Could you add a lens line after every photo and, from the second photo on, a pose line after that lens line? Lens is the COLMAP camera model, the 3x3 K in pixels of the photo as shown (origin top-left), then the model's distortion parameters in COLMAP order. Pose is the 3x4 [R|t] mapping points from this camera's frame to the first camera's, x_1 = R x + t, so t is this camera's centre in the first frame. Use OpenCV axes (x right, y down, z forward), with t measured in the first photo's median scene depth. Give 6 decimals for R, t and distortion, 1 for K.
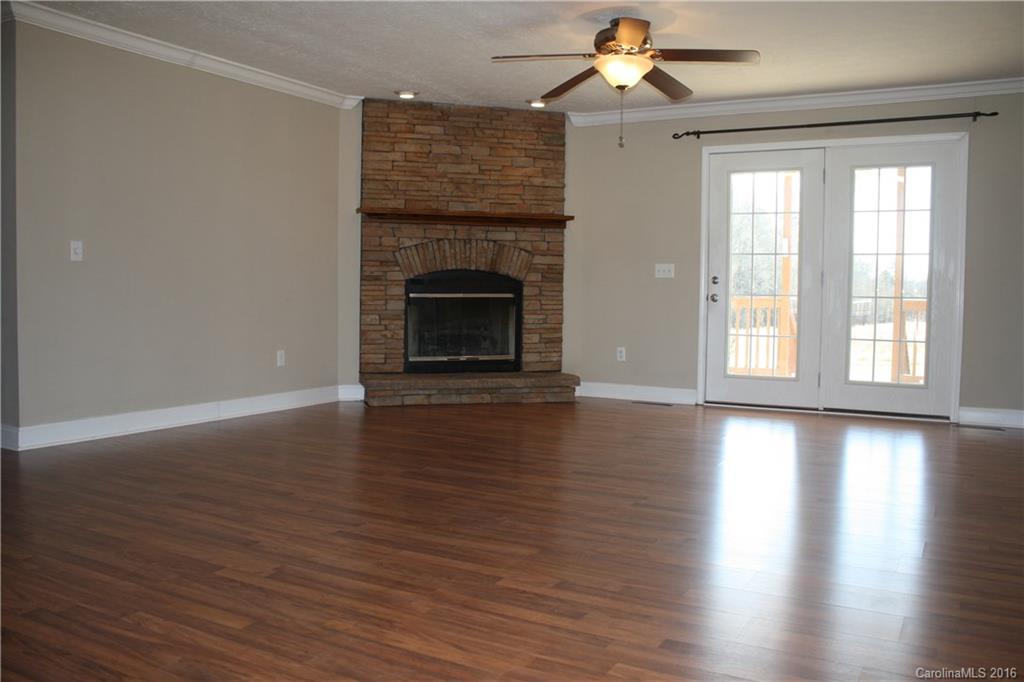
lens RADIAL K [[858.0, 0, 511.0], [0, 858.0, 335.4], [0, 0, 1]] dist [-0.106238, 0.024894]
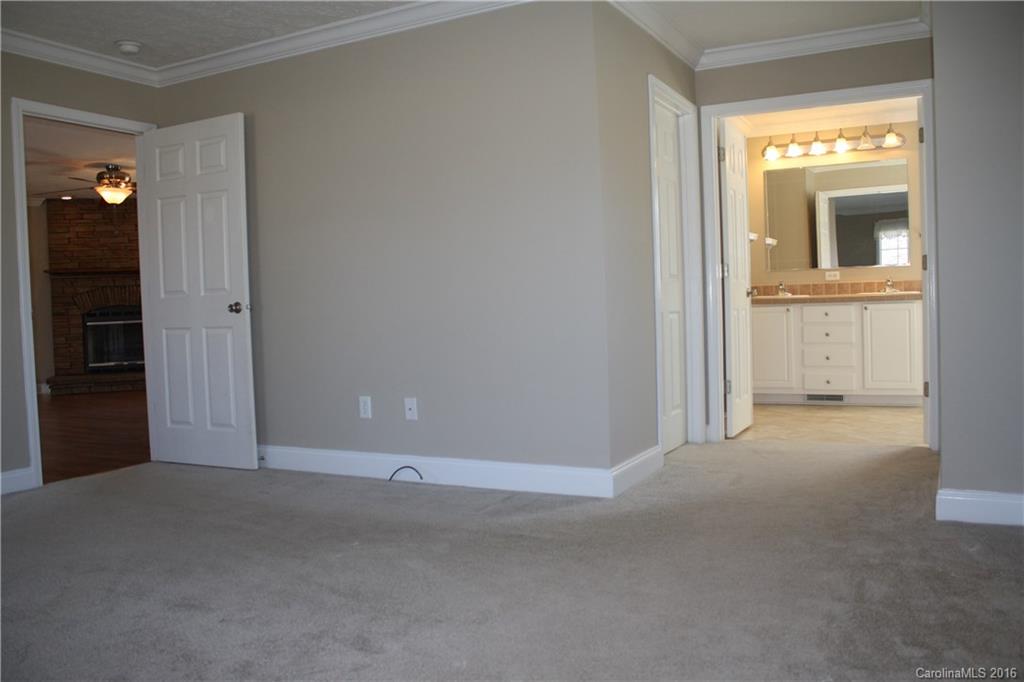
lens RADIAL K [[858.0, 0, 512.7], [0, 858.0, 344.7], [0, 0, 1]] dist [-0.106238, 0.024894]
pose [[0.998889, -0.045687, 0.011520, 0.638541], [0.045803, 0.998900, -0.010034, 0.041606], [-0.011049, 0.010551, 0.999883, -0.521904]]
